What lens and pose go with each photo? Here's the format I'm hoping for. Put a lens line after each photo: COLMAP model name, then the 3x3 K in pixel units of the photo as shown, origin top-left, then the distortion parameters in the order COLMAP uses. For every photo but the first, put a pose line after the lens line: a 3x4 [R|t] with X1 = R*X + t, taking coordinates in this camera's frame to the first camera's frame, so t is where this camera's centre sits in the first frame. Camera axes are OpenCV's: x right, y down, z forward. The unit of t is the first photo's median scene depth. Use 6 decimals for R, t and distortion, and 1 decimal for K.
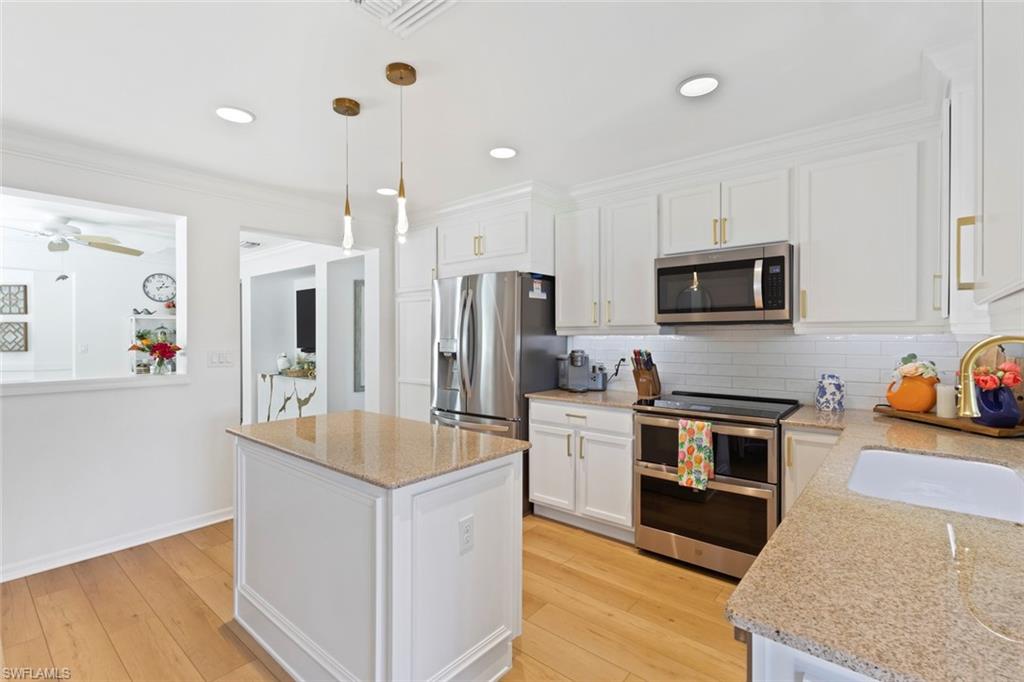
lens RADIAL K [[472.8, 0, 509.8], [0, 472.8, 337.4], [0, 0, 1]] dist [0.001362, 0.003641]
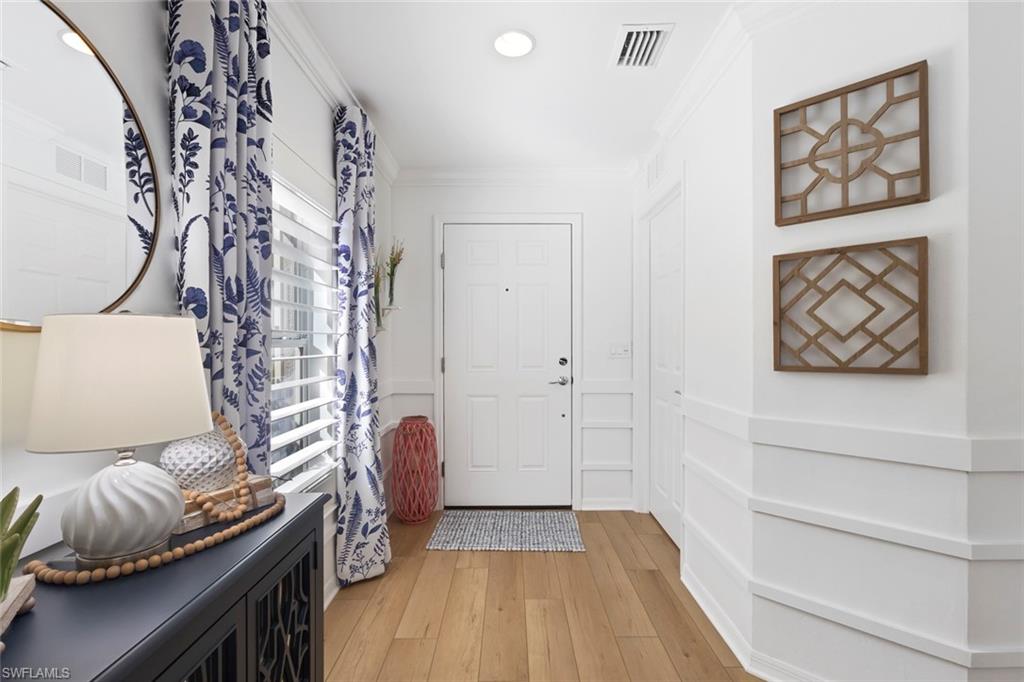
lens RADIAL K [[472.8, 0, 508.1], [0, 472.8, 343.2], [0, 0, 1]] dist [0.001362, 0.003641]
pose [[0.645287, -0.004443, -0.763927, -0.977894], [0.006597, 0.999978, -0.000243, 0.013931], [0.763912, -0.004883, 0.645302, 0.721025]]
